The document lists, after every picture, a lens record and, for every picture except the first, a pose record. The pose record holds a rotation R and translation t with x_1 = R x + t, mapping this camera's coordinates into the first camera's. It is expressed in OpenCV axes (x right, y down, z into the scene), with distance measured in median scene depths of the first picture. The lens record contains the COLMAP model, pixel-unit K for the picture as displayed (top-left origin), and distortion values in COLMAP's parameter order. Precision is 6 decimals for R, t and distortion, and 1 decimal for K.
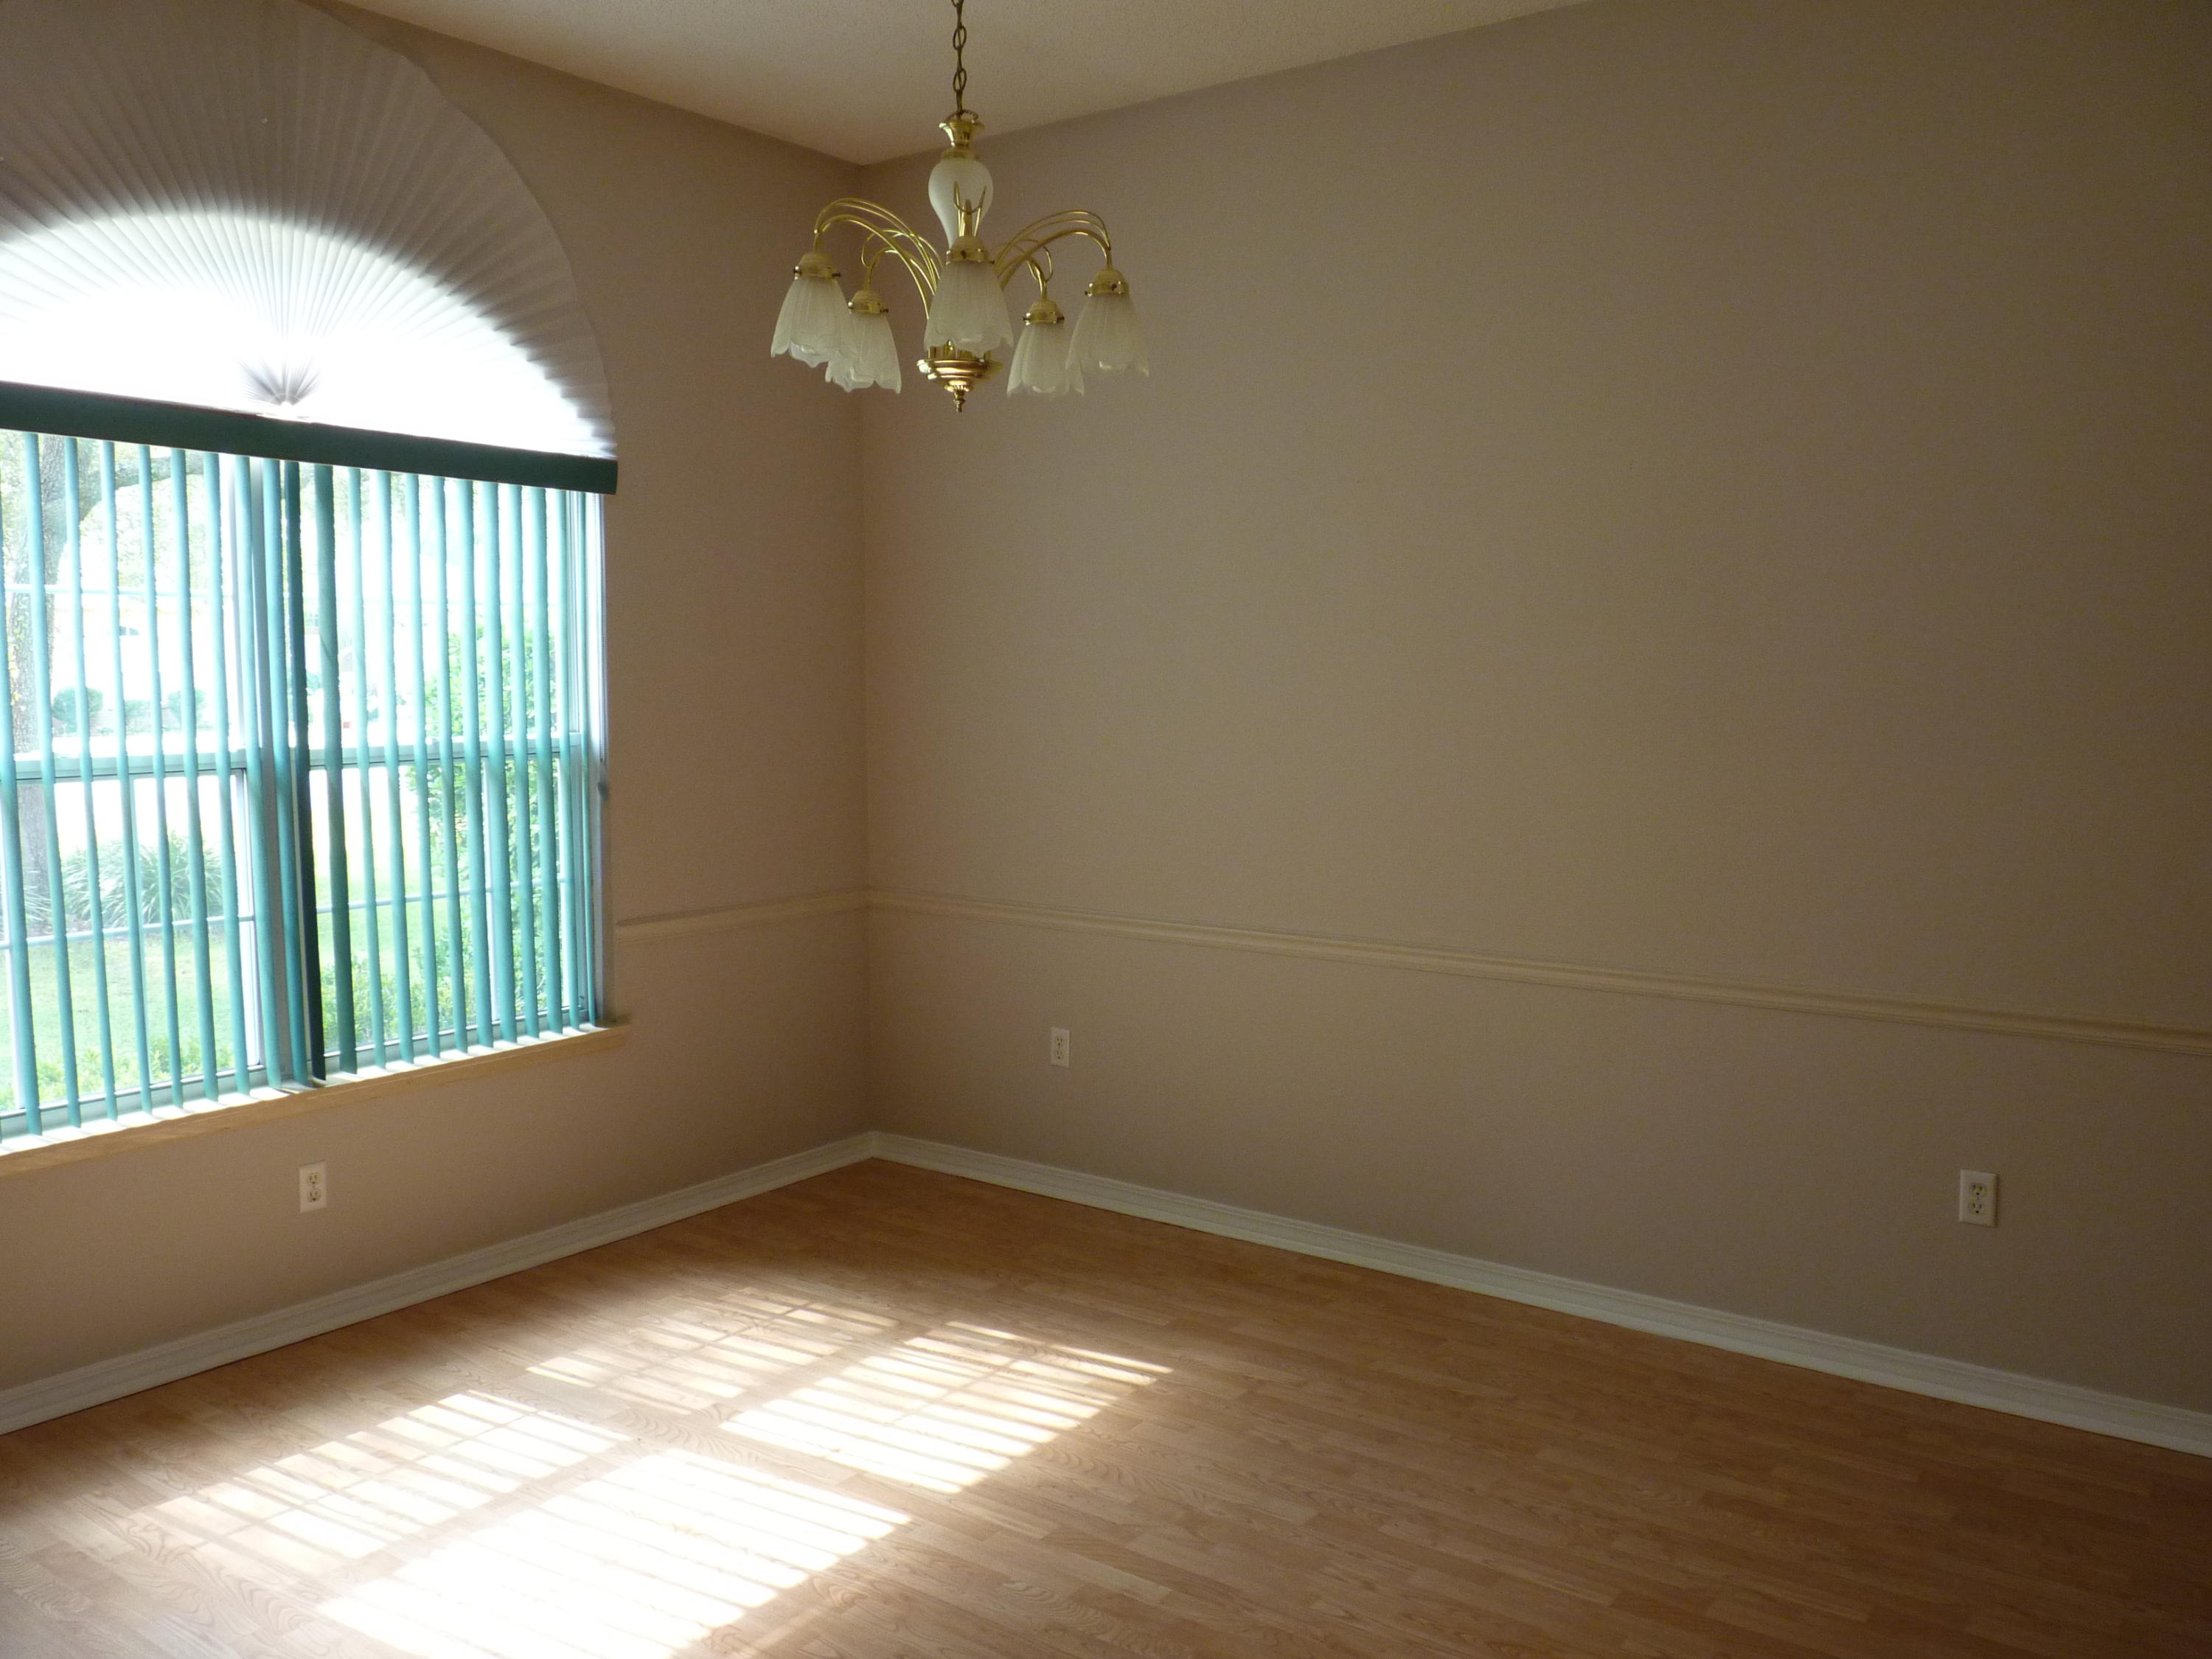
lens RADIAL K [[1776.3, 0, 1088.1], [0, 1776.3, 834.1], [0, 0, 1]] dist [-0.032142, 0.017037]
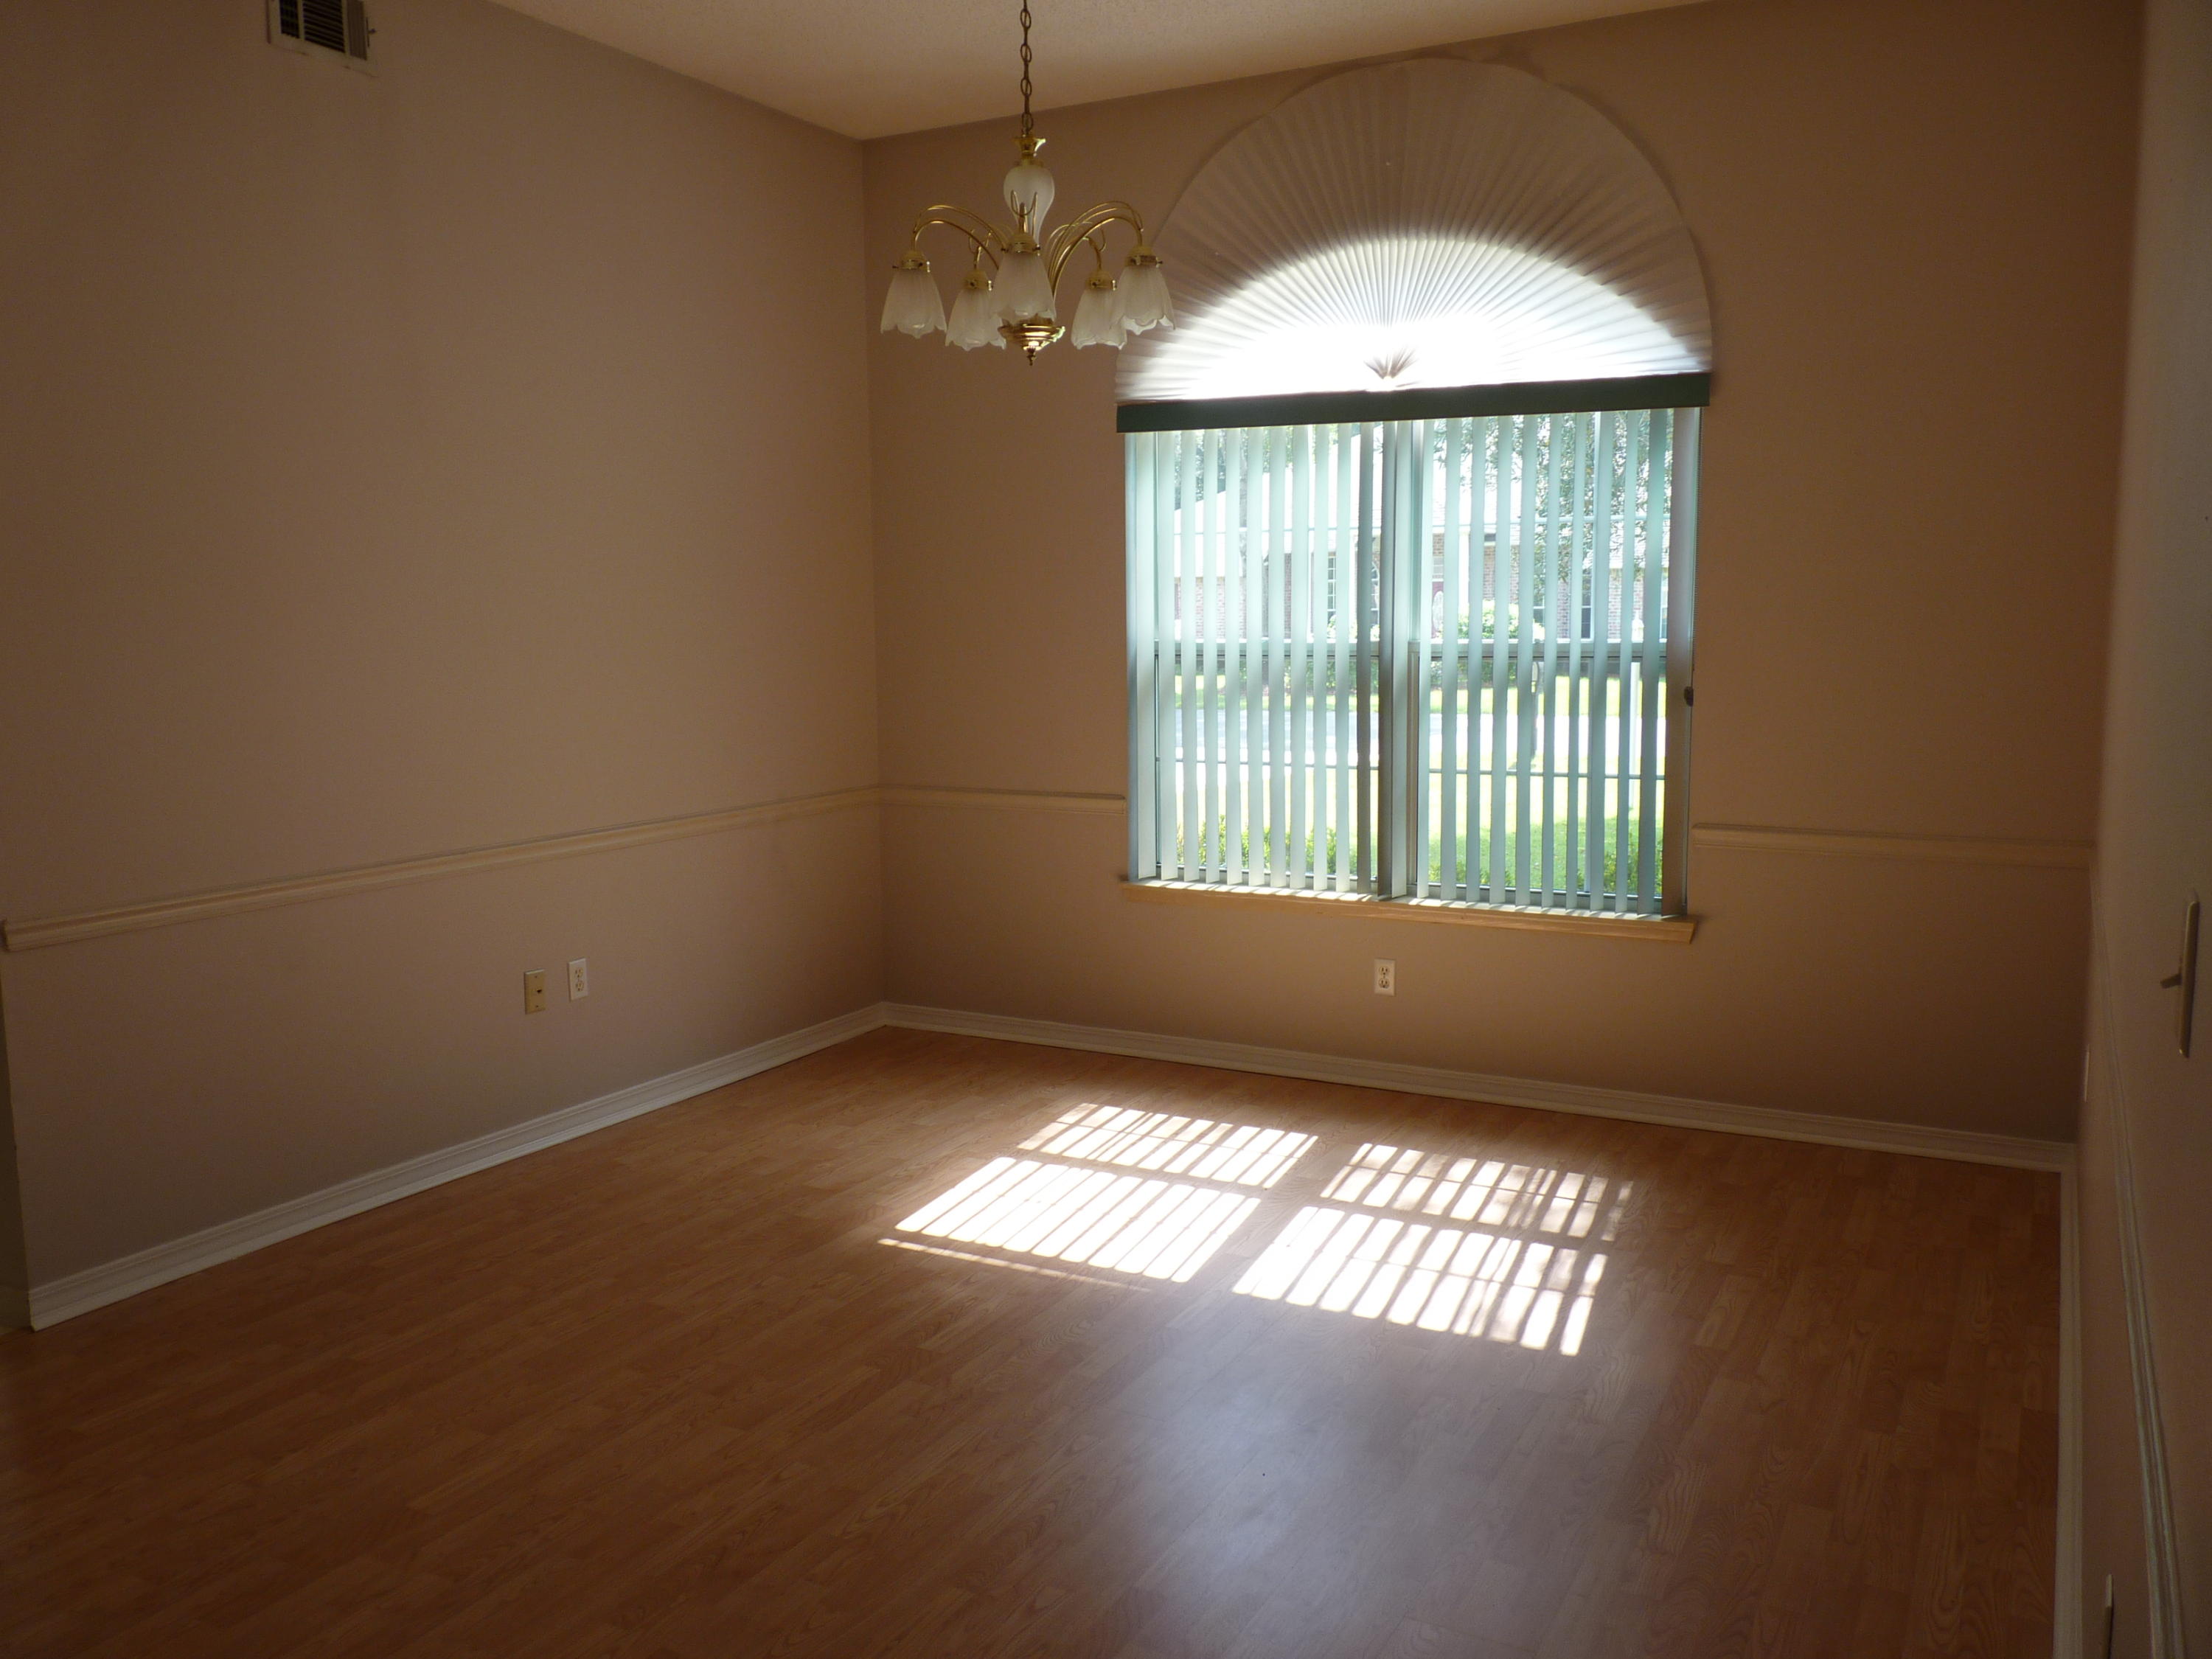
lens RADIAL K [[1776.3, 0, 1088.1], [0, 1776.3, 834.1], [0, 0, 1]] dist [-0.032142, 0.017037]
pose [[0.136029, 0.122815, -0.983063, 0.850776], [-0.089428, 0.989758, 0.111277, -0.033763], [0.986660, 0.072776, 0.145618, 0.606799]]
